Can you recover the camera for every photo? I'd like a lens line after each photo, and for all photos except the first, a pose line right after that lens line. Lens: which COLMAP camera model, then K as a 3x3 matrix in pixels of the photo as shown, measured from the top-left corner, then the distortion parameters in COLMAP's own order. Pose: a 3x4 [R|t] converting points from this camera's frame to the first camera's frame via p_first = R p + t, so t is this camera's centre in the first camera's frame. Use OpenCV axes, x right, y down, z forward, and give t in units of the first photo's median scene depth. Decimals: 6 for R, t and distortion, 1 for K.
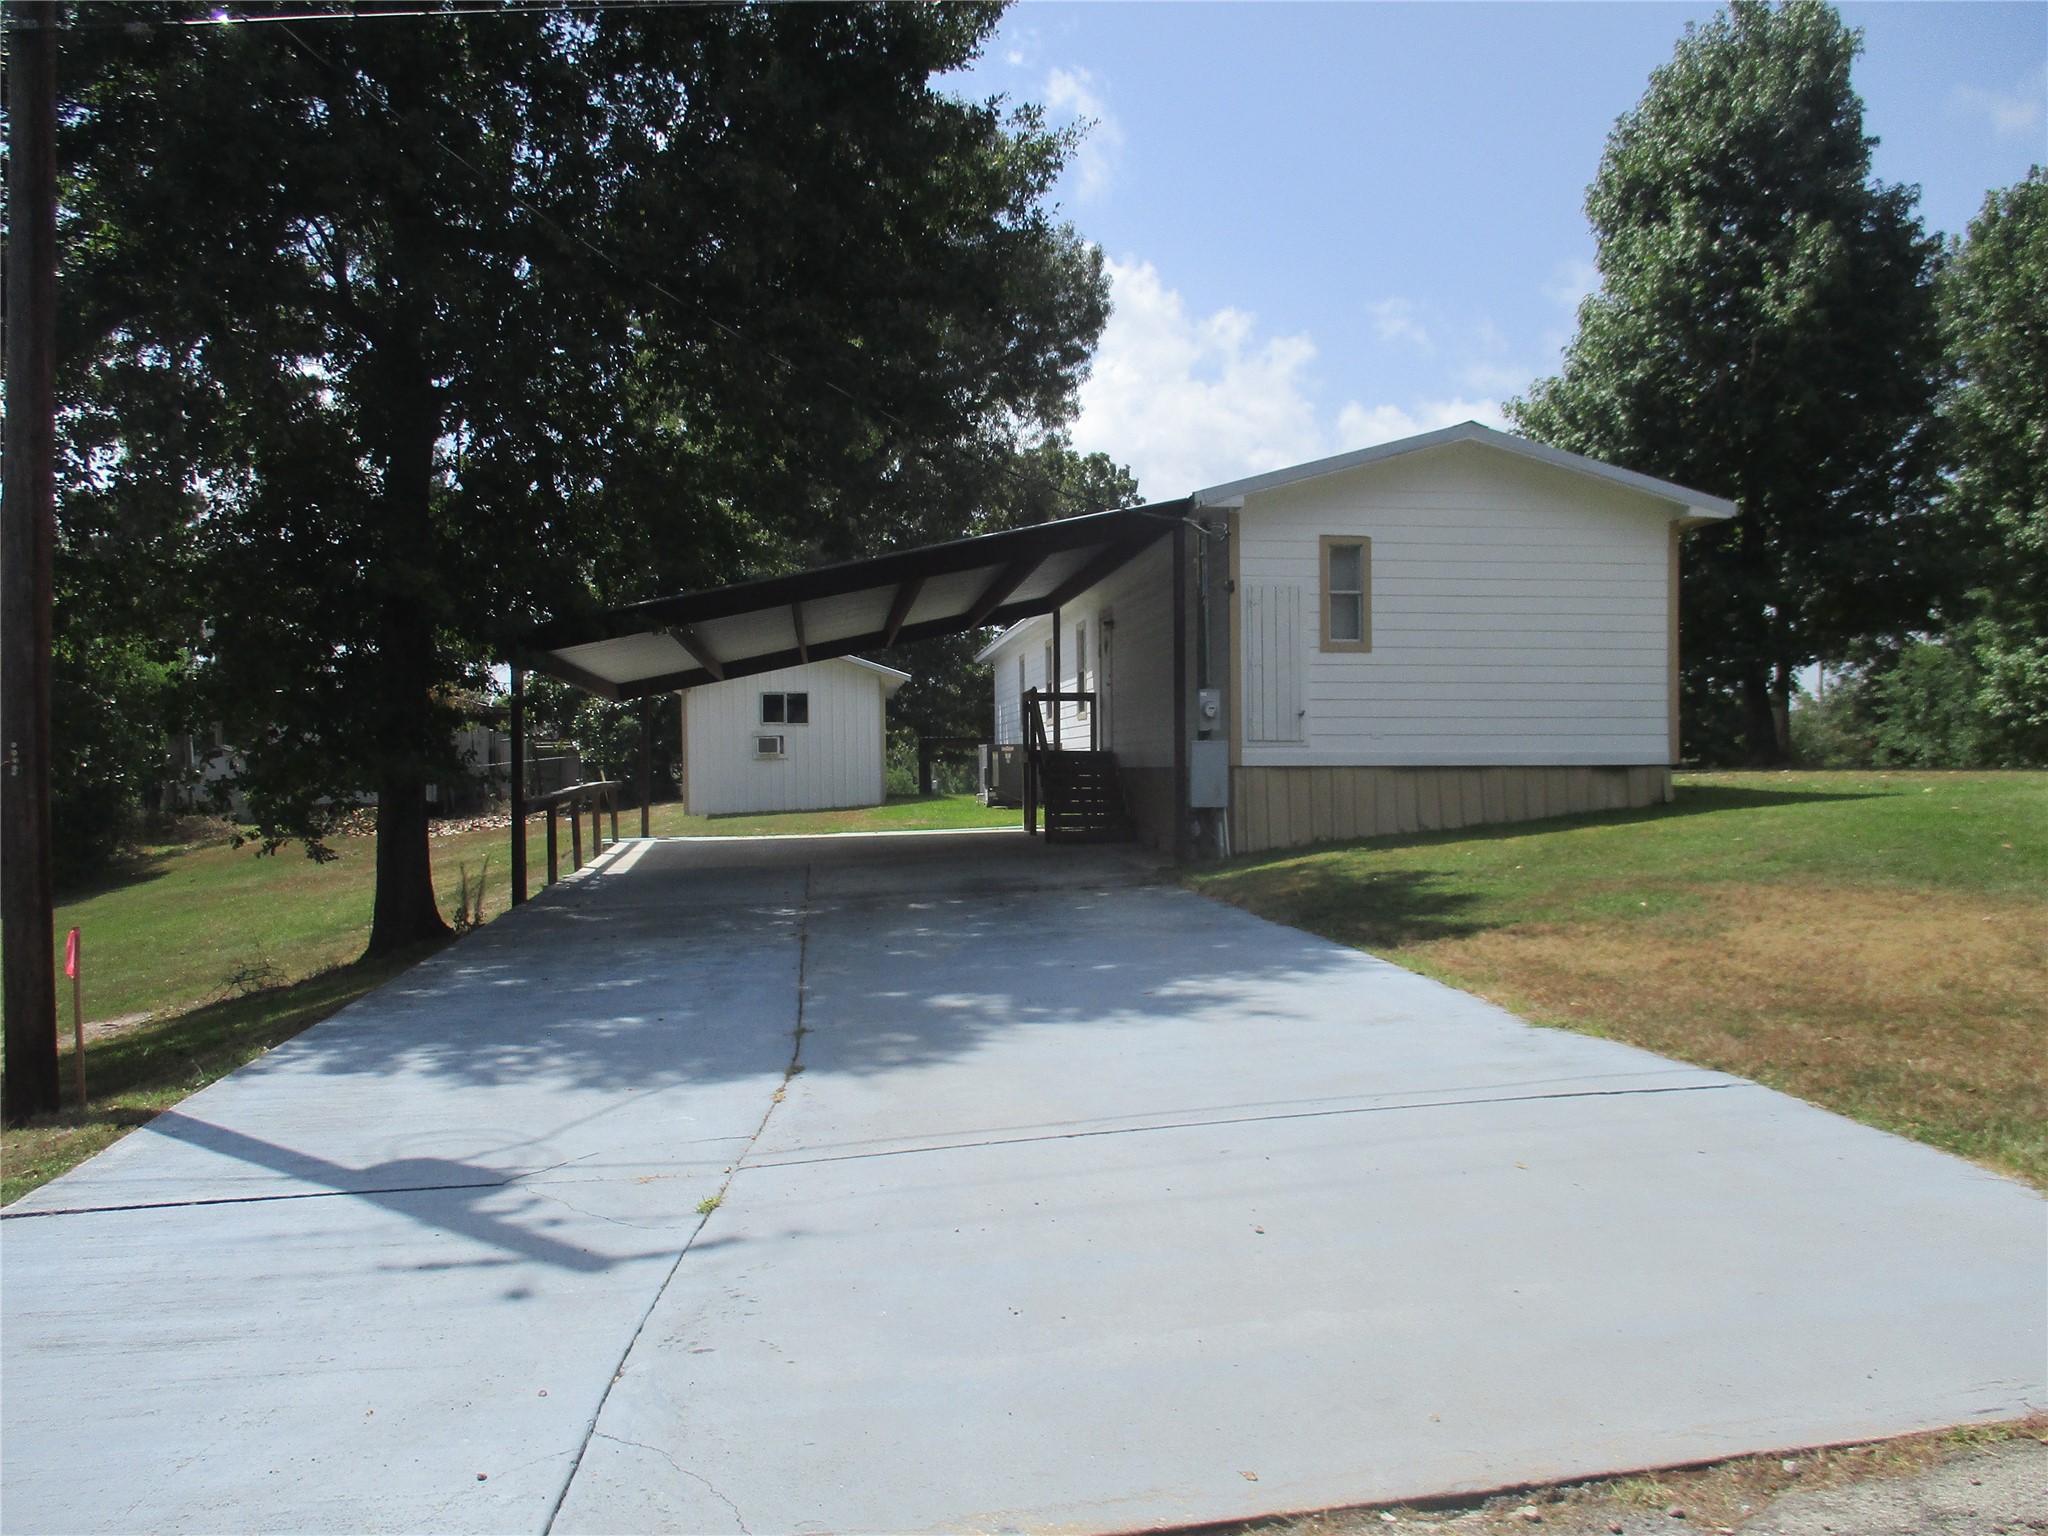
lens RADIAL K [[1693.9, 0, 1024.8], [0, 1693.9, 766.7], [0, 0, 1]] dist [-0.031615, 0.004737]
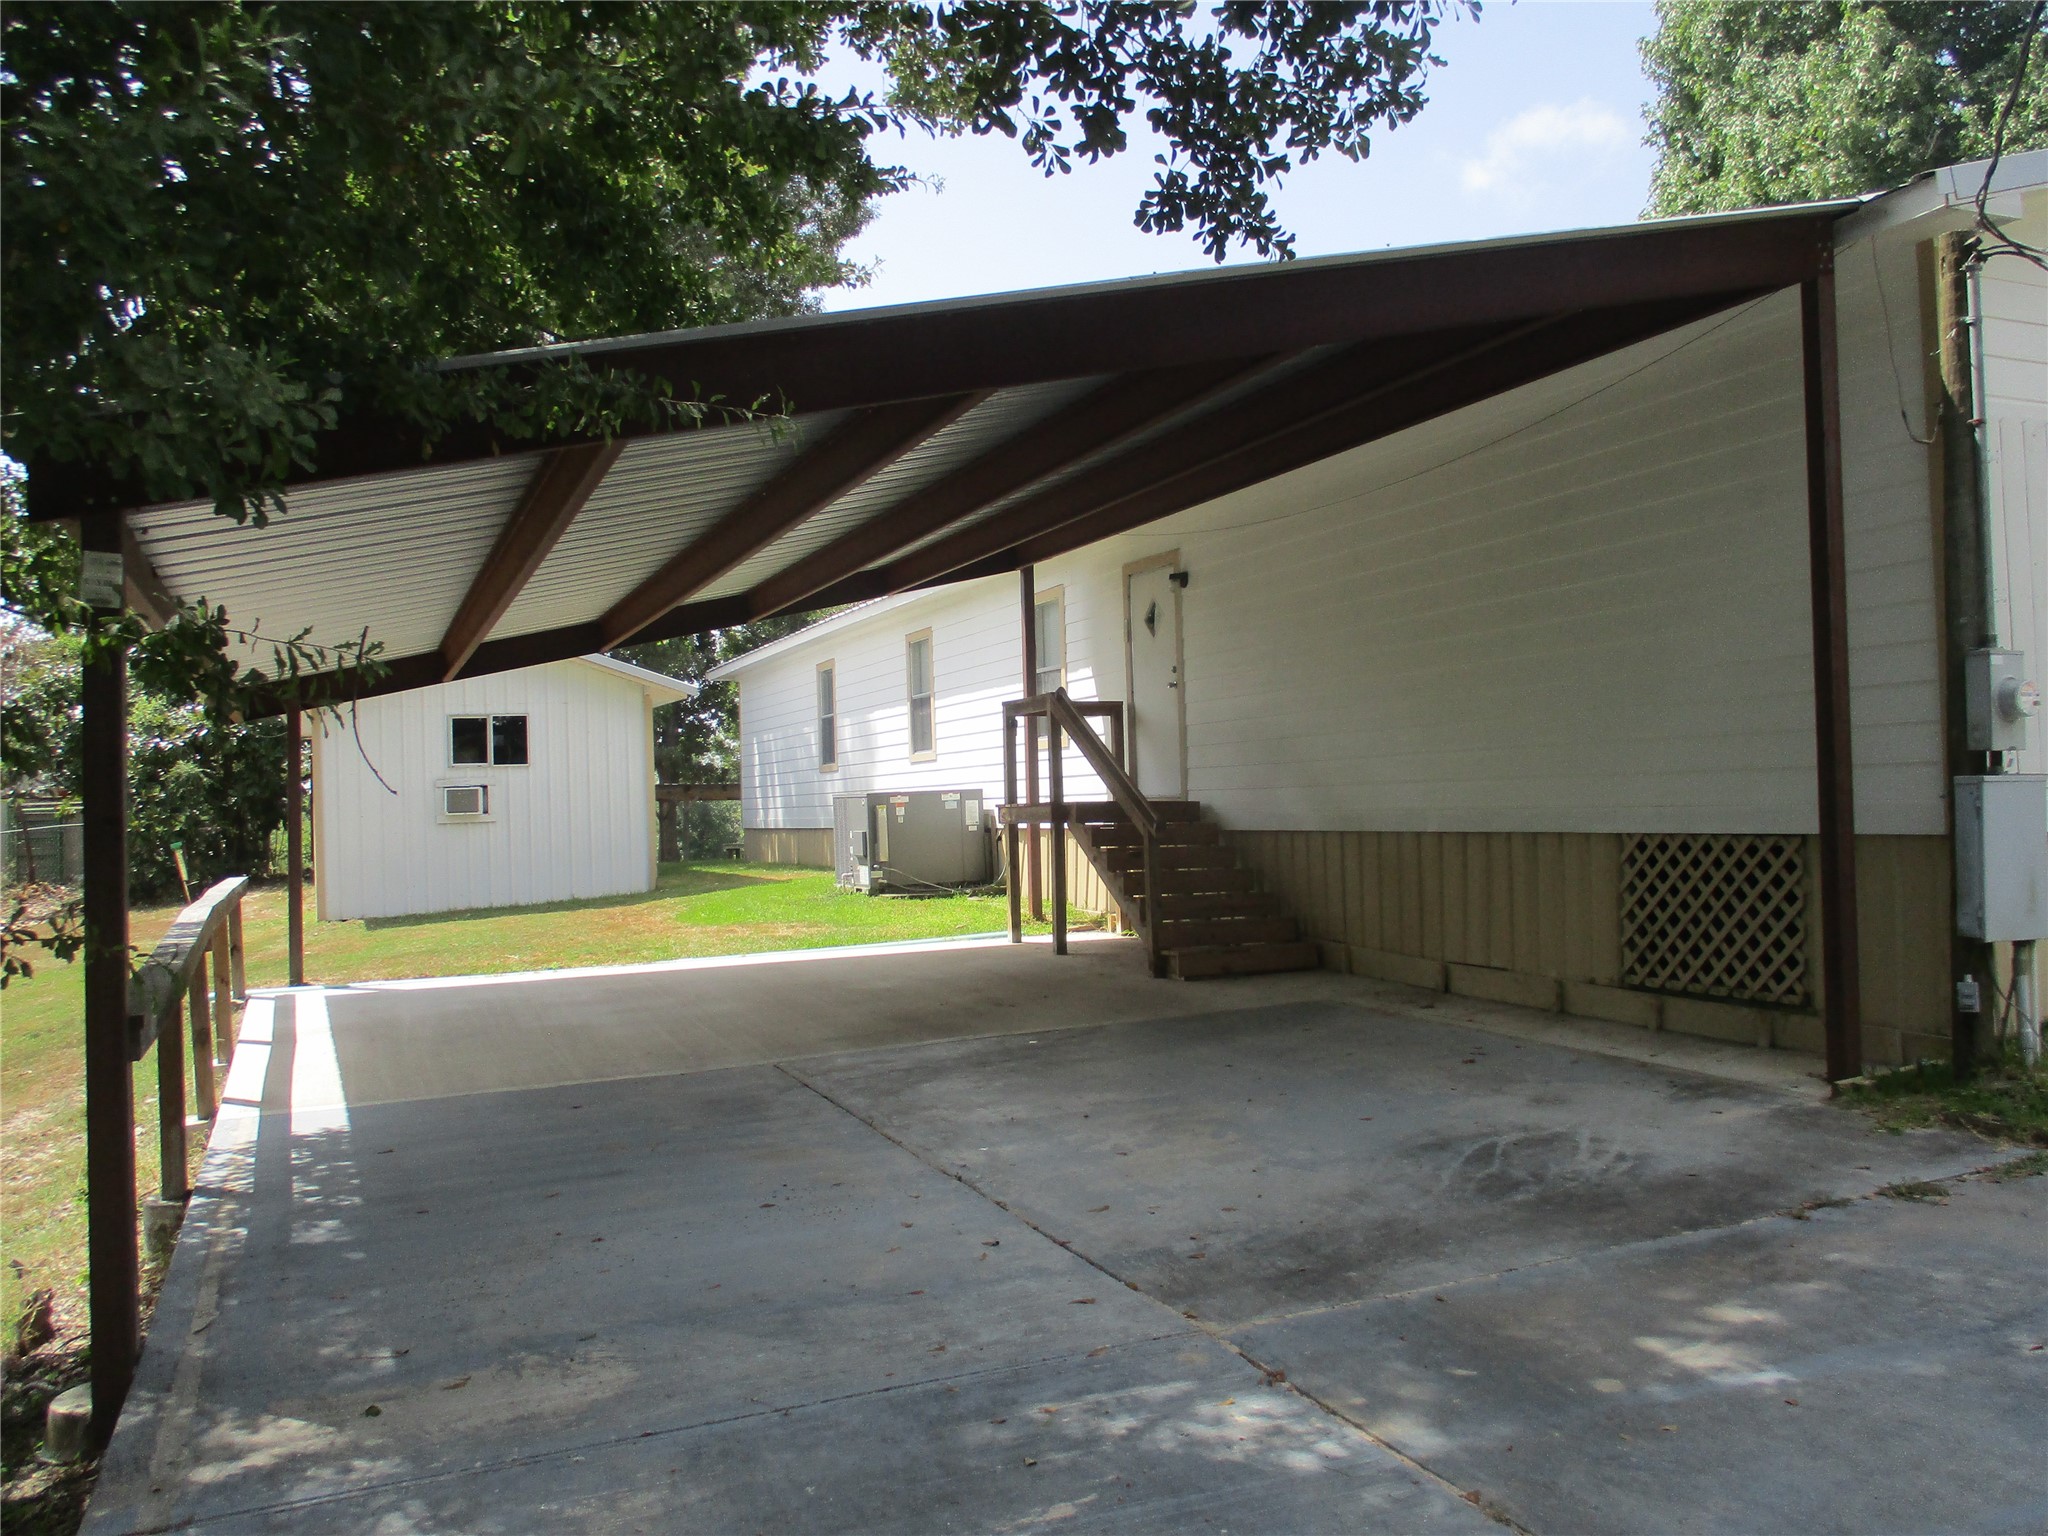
lens RADIAL K [[1693.9, 0, 1022.7], [0, 1693.9, 767.9], [0, 0, 1]] dist [-0.031615, 0.004737]
pose [[0.965167, -0.014442, 0.261234, -0.115594], [0.021160, 0.999513, -0.022921, -0.006286], [-0.260776, 0.027650, 0.965003, 0.356684]]
